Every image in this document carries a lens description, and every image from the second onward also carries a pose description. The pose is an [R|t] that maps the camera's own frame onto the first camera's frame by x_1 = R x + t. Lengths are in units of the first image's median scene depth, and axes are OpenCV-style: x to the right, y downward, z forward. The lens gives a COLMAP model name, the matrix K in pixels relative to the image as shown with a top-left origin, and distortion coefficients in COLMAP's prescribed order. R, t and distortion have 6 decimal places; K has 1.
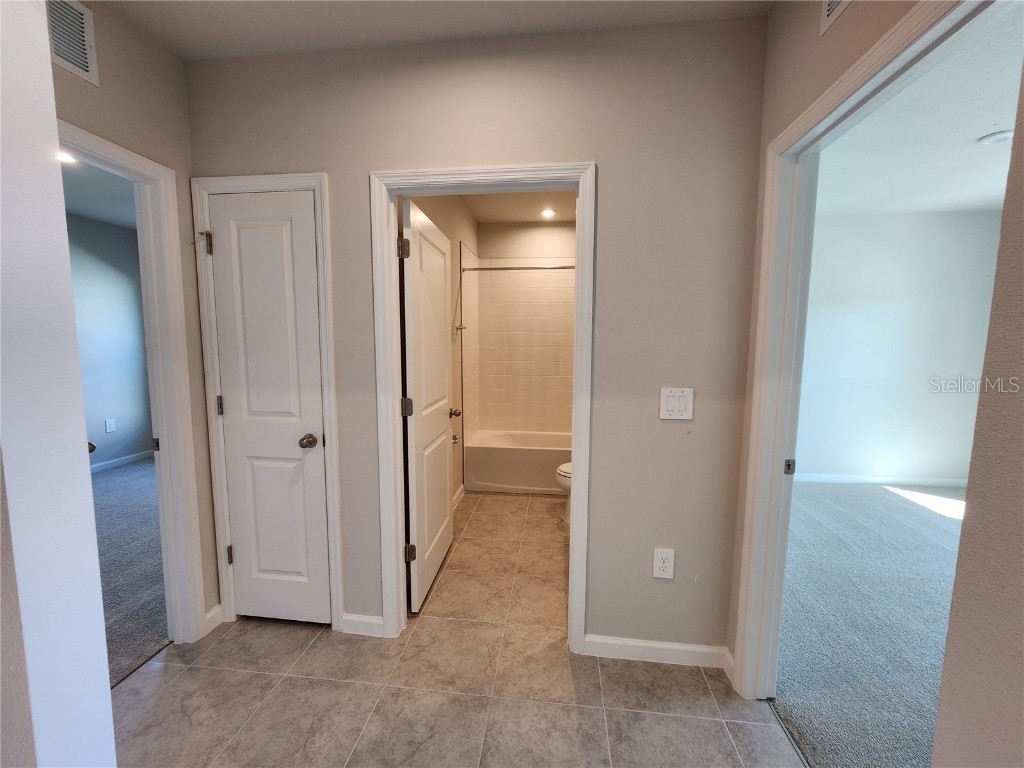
lens RADIAL K [[417.2, 0, 508.1], [0, 417.2, 385.0], [0, 0, 1]] dist [0.001877, 0.000238]
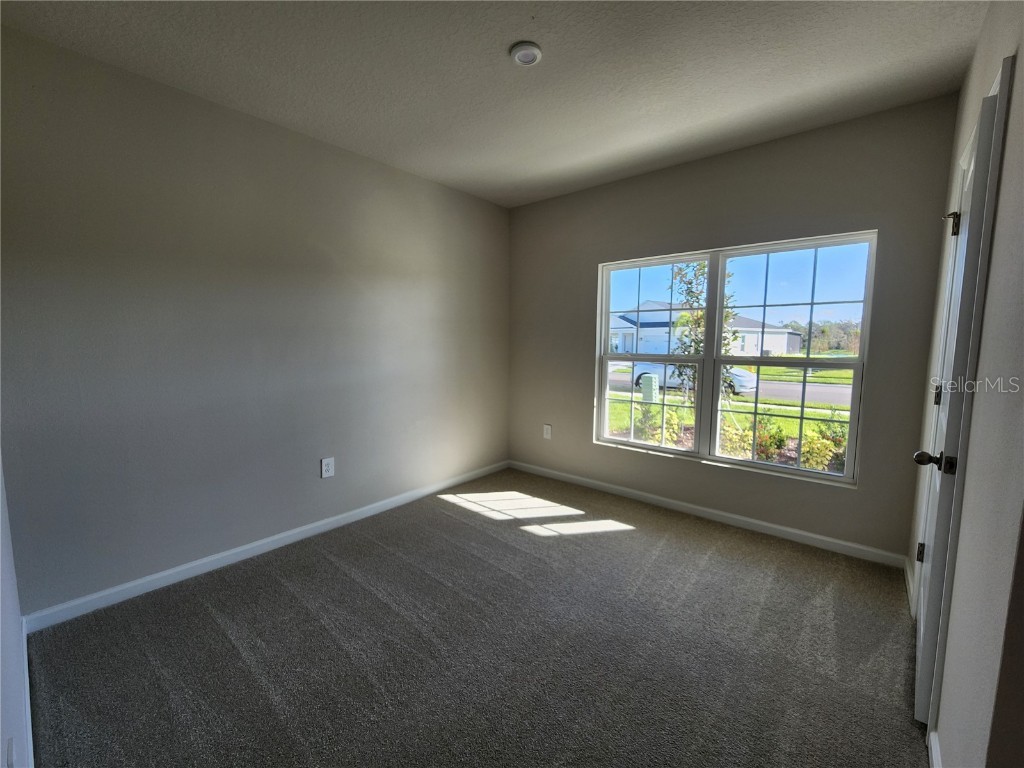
lens RADIAL K [[417.2, 0, 511.7], [0, 417.2, 382.3], [0, 0, 1]] dist [0.001877, 0.000238]
pose [[0.546985, -0.088812, 0.832418, 0.319868], [0.080733, 0.995318, 0.053142, -0.023750], [-0.833241, 0.038135, 0.551594, 0.434379]]
